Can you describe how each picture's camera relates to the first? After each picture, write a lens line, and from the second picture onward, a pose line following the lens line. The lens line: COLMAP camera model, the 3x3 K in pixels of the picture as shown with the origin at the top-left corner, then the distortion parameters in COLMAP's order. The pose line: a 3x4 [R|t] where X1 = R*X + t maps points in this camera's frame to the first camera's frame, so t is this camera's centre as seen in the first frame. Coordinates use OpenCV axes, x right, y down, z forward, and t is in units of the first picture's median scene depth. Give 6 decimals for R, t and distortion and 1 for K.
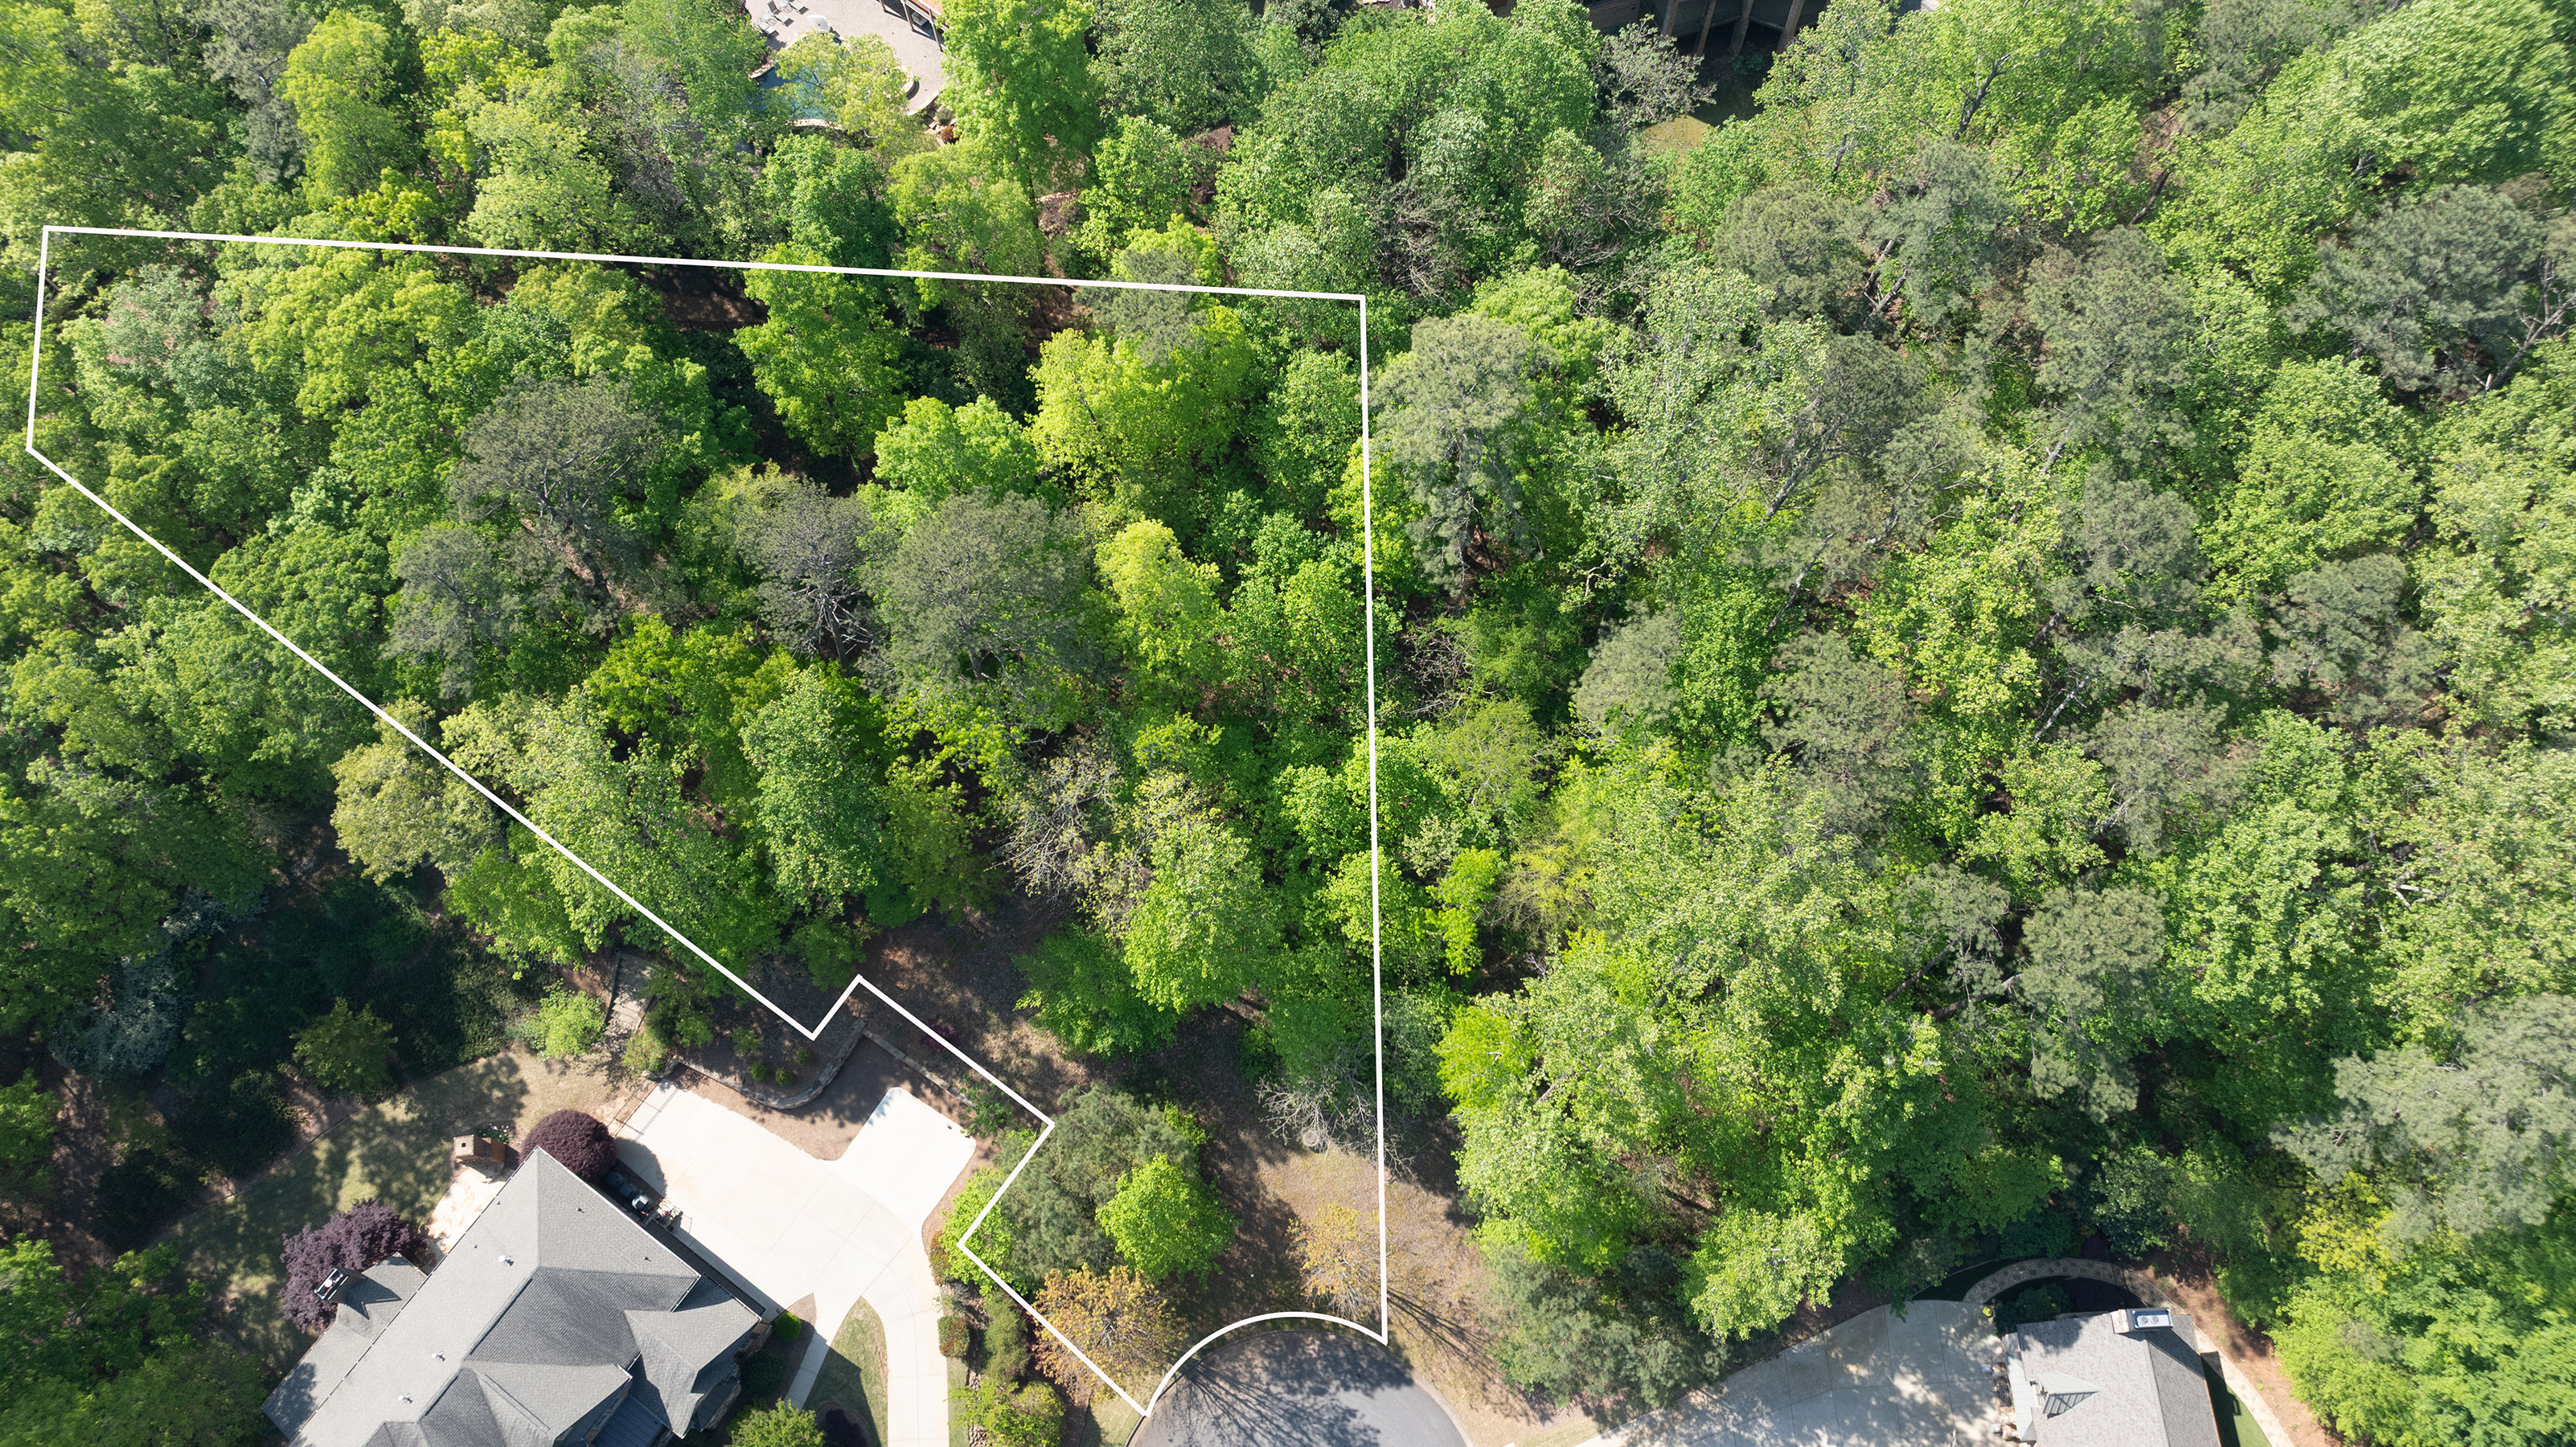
lens RADIAL K [[2014.5, 0, 1288.0], [0, 2014.5, 723.5], [0, 0, 1]] dist [0.001511, 0.004850]
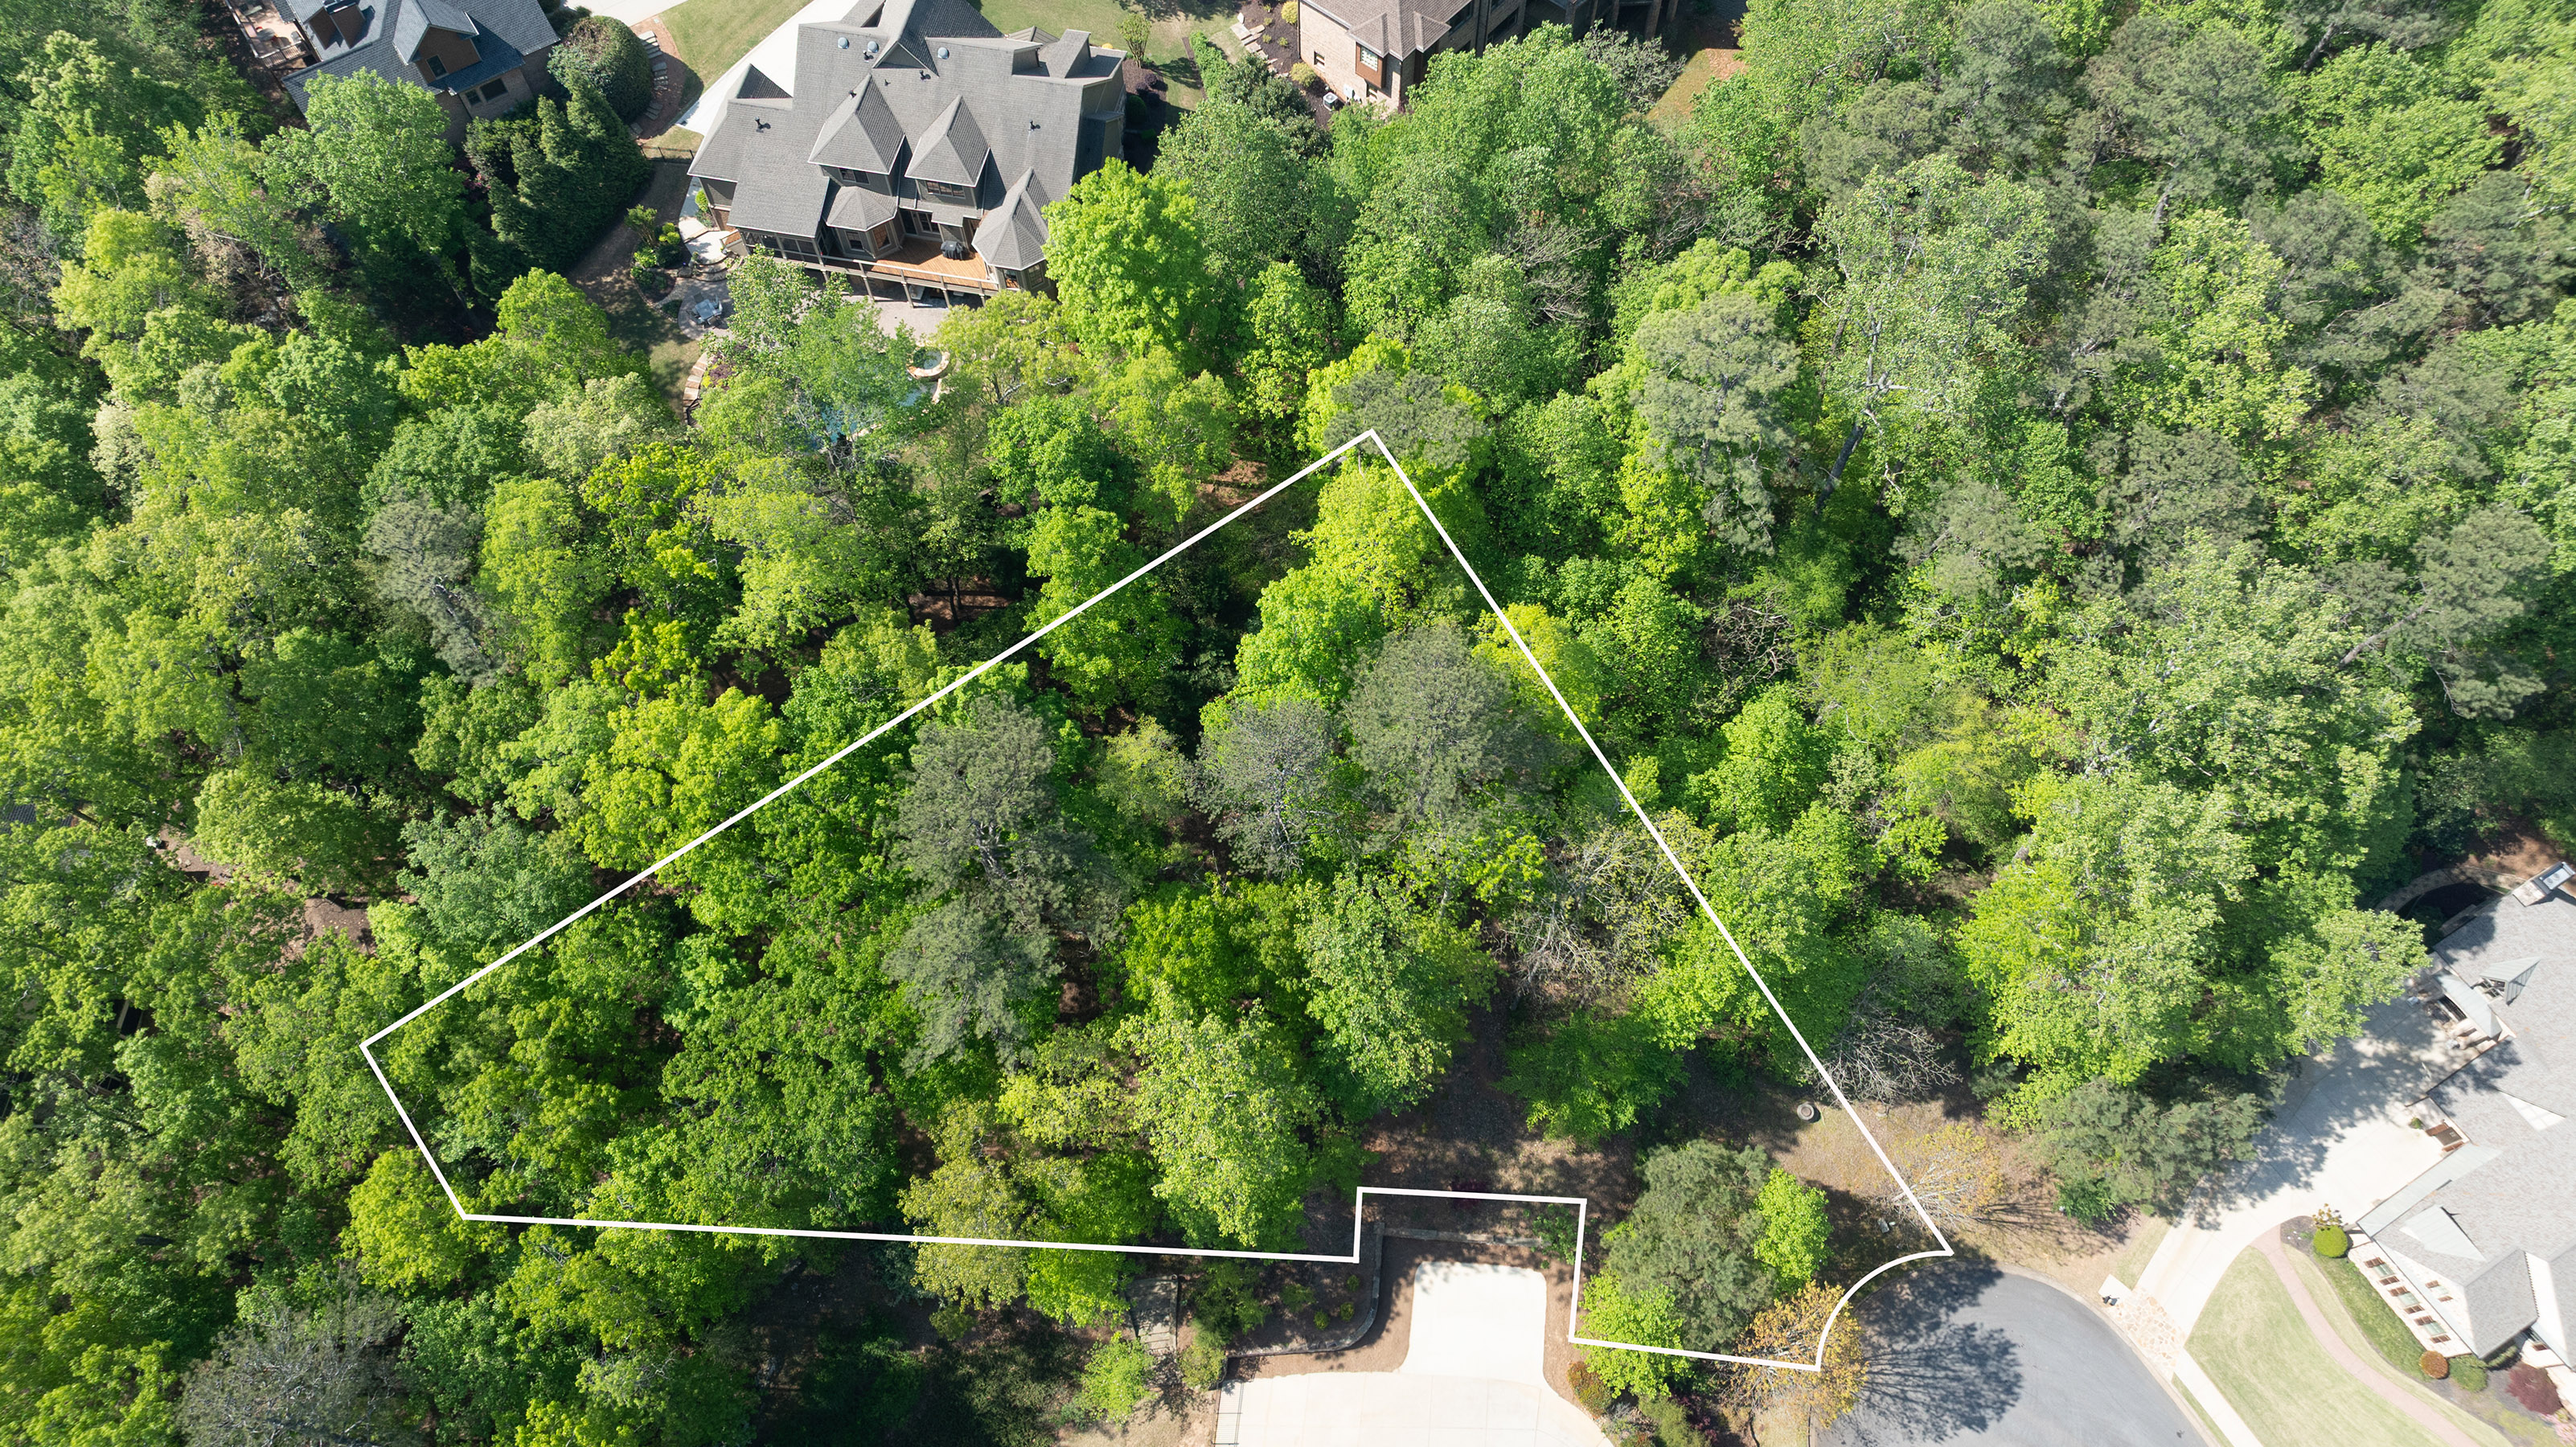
lens RADIAL K [[2014.5, 0, 1288.0], [0, 2014.5, 723.5], [0, 0, 1]] dist [0.001511, 0.004850]
pose [[0.867559, -0.424436, 0.259222, -0.409353], [0.442513, 0.896670, -0.012833, -0.076058], [-0.226990, 0.125842, 0.965732, 0.047729]]
